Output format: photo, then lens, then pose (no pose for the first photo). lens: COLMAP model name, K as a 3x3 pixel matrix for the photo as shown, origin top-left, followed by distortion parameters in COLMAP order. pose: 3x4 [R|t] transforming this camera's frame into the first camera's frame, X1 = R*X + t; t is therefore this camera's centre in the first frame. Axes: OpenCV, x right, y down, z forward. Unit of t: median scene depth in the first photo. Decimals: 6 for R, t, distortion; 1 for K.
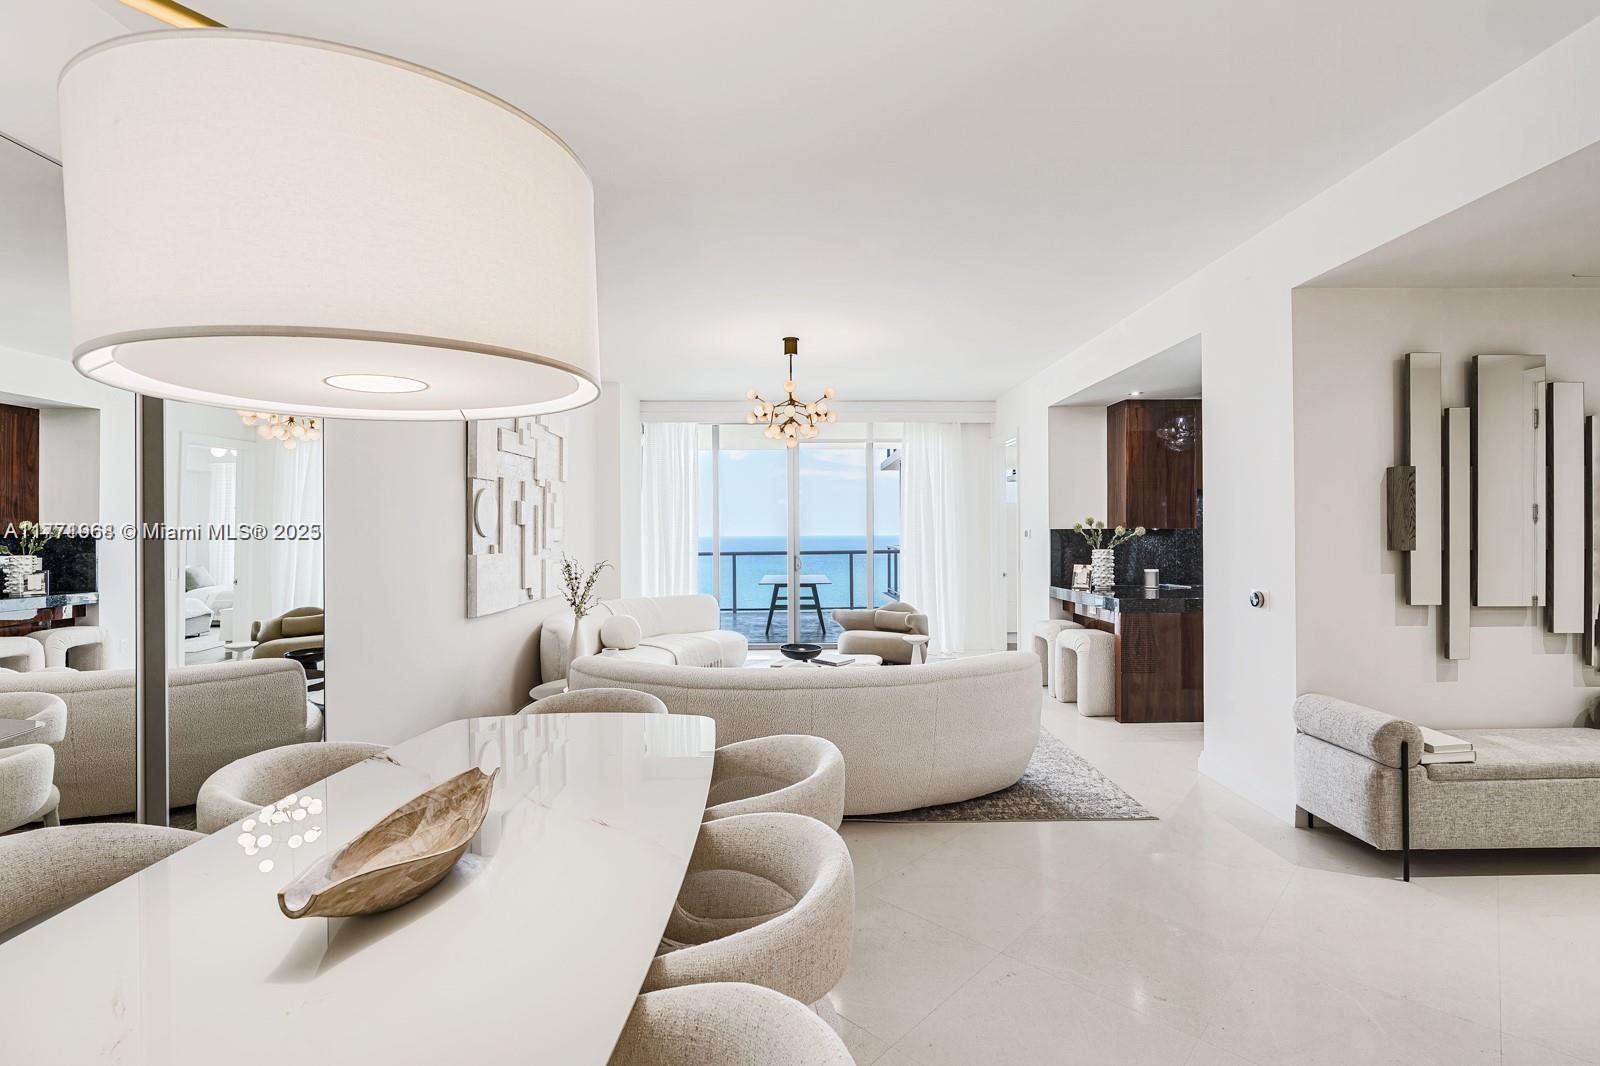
lens RADIAL K [[715.9, 0, 802.5], [0, 715.9, 534.3], [0, 0, 1]] dist [-0.012088, 0.001210]
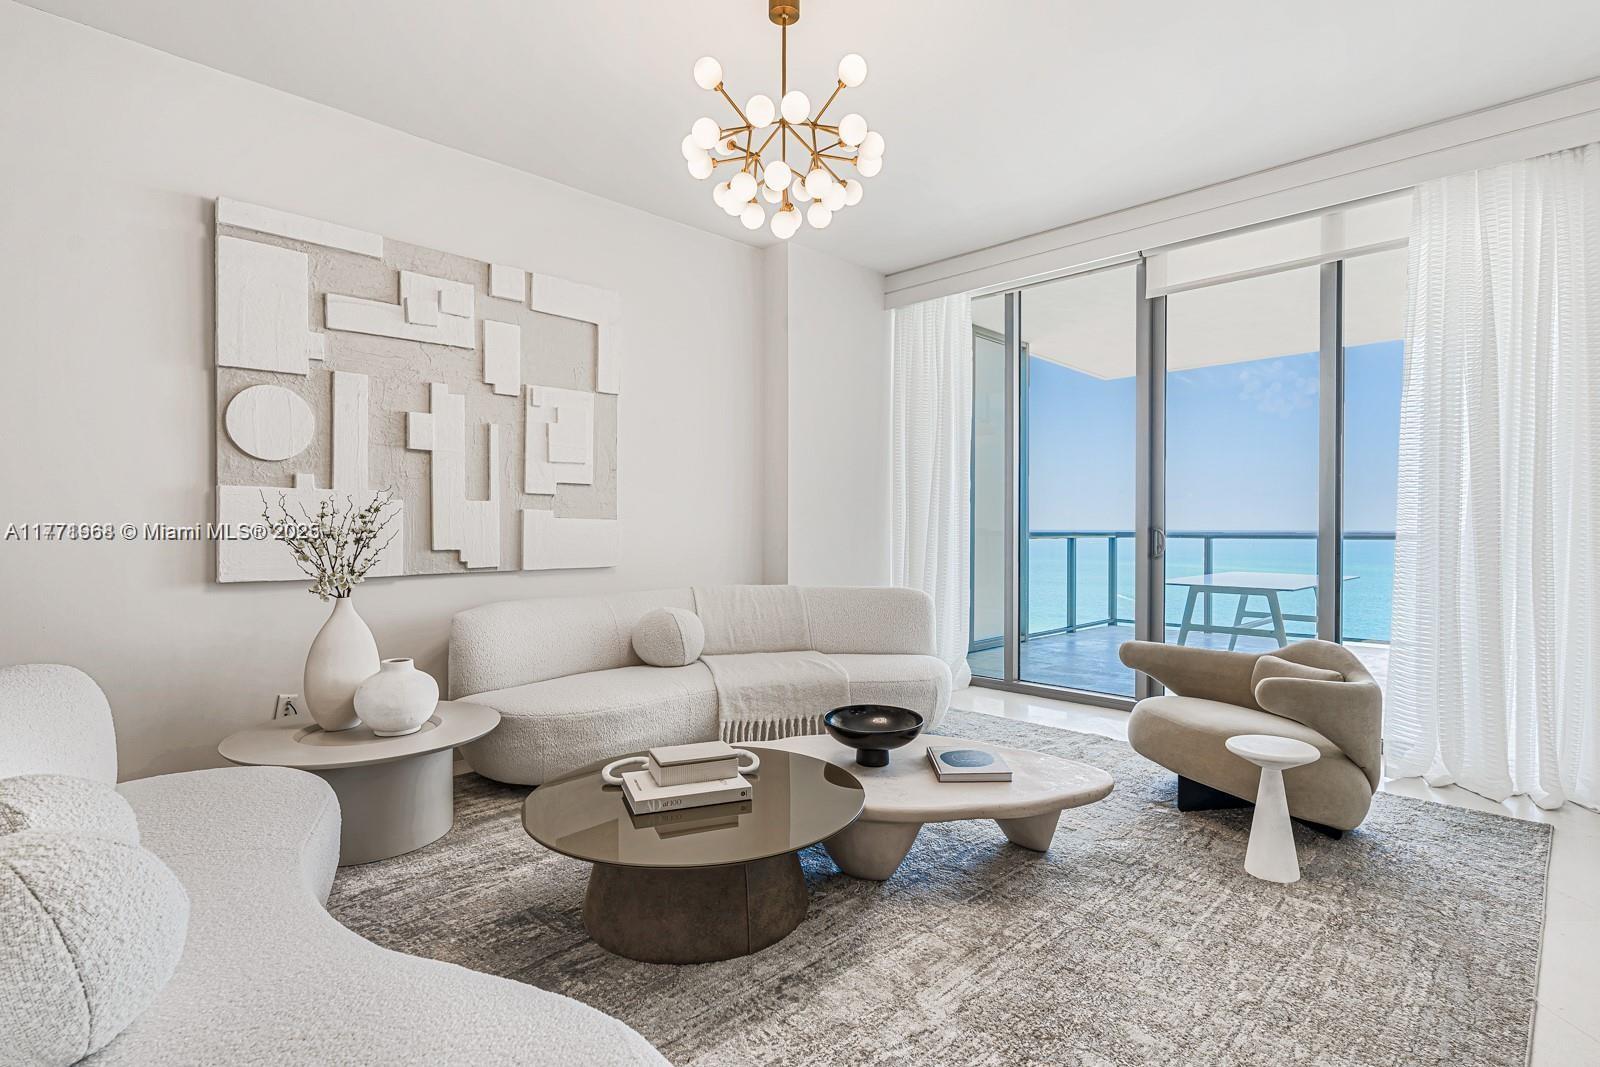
lens RADIAL K [[784.0, 0, 801.6], [0, 784.0, 531.0], [0, 0, 1]] dist [-0.004046, -0.000471]
pose [[0.698275, 0.016050, -0.715650, 0.344243], [-0.010194, 0.999870, 0.012478, 0.046577], [0.715757, -0.001418, 0.698347, 0.738325]]
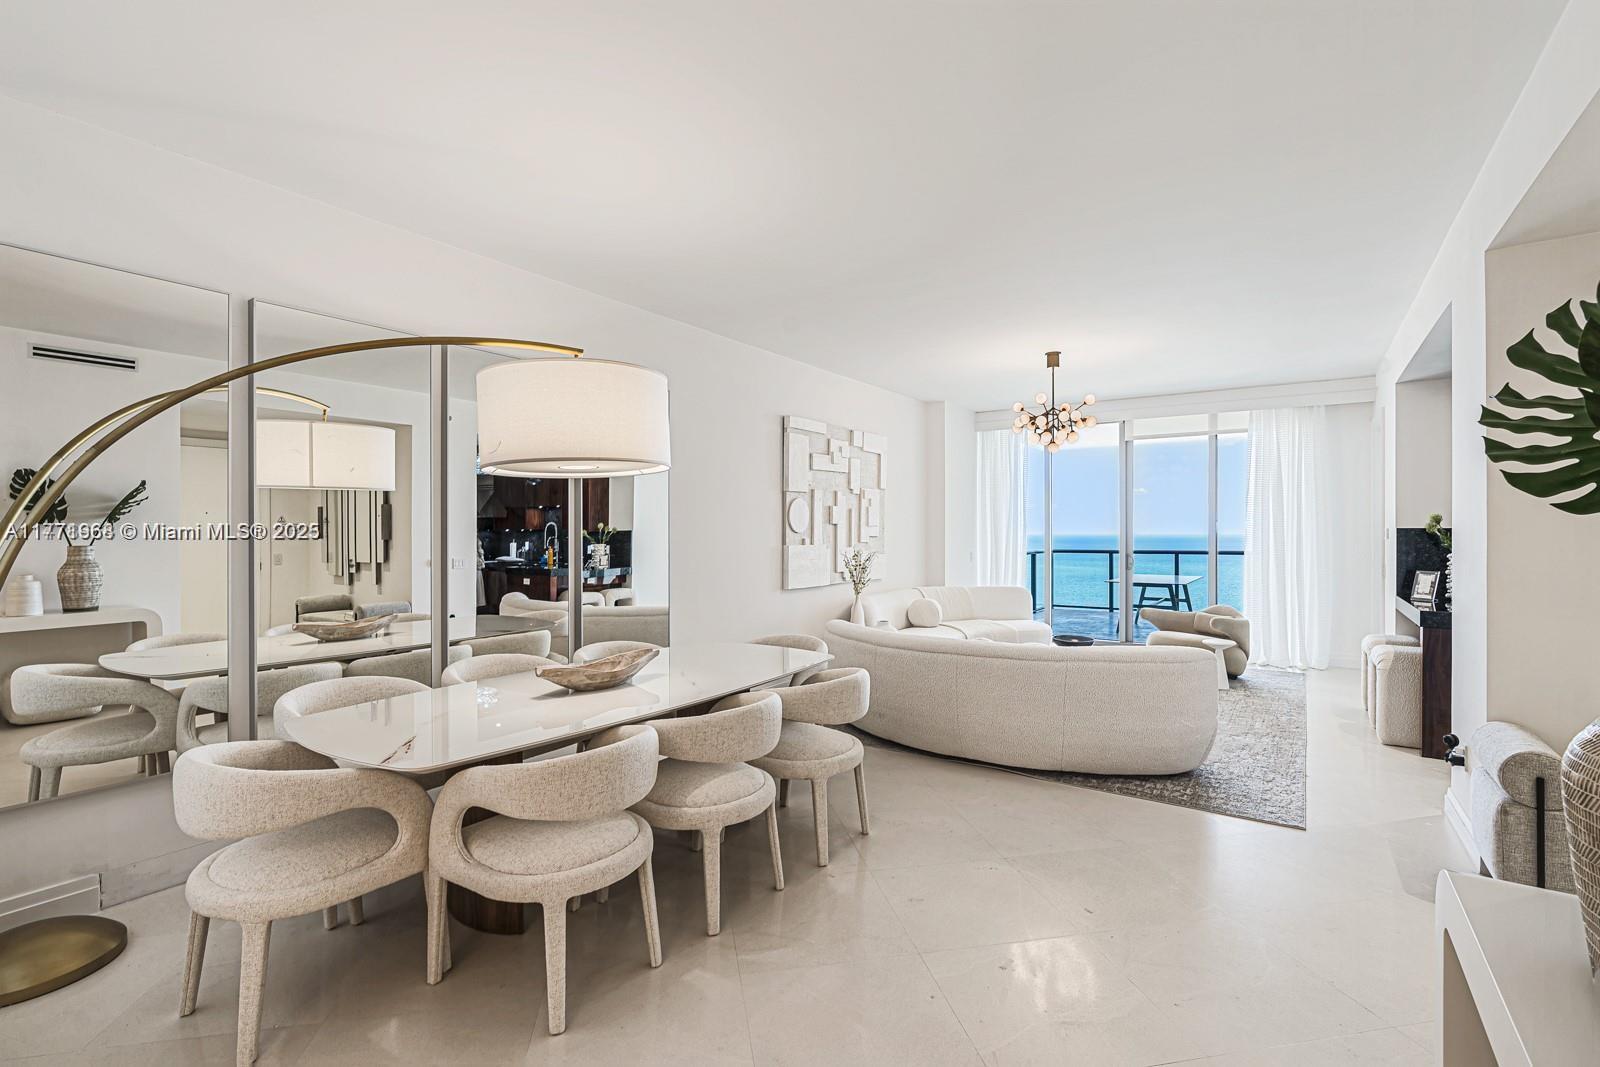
lens RADIAL K [[715.9, 0, 804.1], [0, 715.9, 544.5], [0, 0, 1]] dist [-0.012088, 0.001210]
pose [[0.814570, 0.016152, -0.579840, 0.326506], [-0.005673, 0.999786, 0.019880, -0.001488], [0.580037, -0.012904, 0.814488, -0.113795]]
